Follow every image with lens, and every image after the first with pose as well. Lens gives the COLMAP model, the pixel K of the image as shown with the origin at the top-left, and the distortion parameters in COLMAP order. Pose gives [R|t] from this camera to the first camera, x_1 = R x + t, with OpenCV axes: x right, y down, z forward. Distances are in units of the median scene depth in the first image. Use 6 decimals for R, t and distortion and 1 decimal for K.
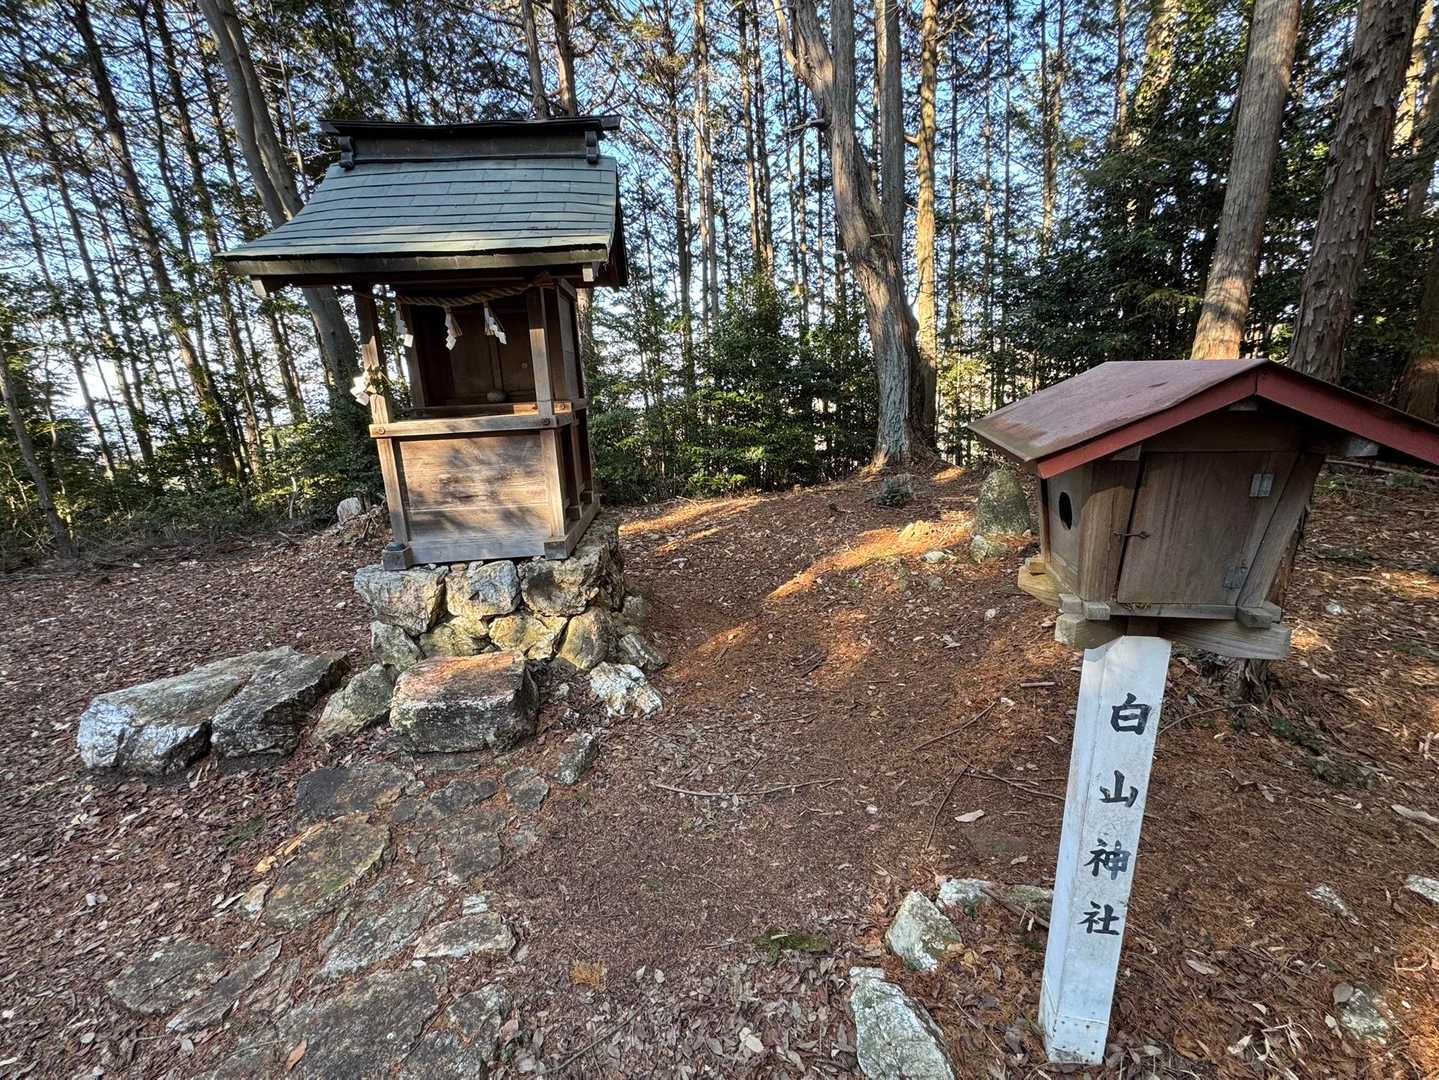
lens RADIAL K [[615.5, 0, 719.5], [0, 615.5, 540.0], [0, 0, 1]] dist [0.017705, -0.000019]
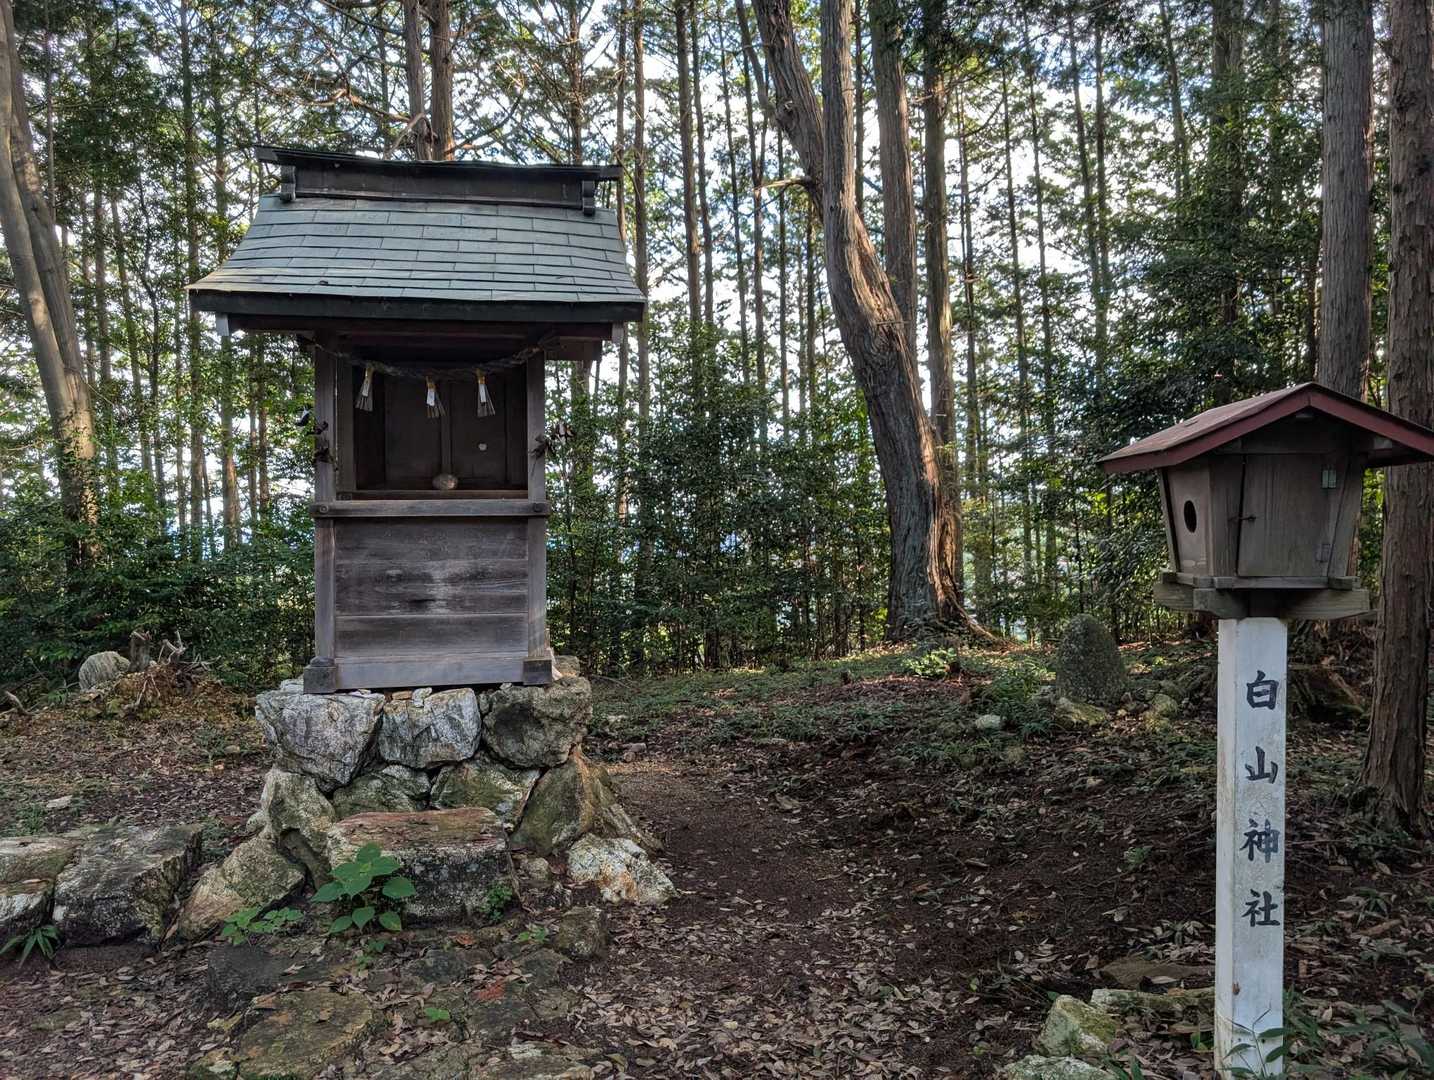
lens RADIAL K [[1025.1, 0, 717.0], [0, 1025.1, 540.0], [0, 0, 1]] dist [0.042814, -0.002021]
pose [[0.994194, 0.036453, 0.101237, -0.493791], [-0.010733, 0.969771, -0.243780, 0.443761], [-0.107063, 0.241278, 0.964532, -0.733876]]
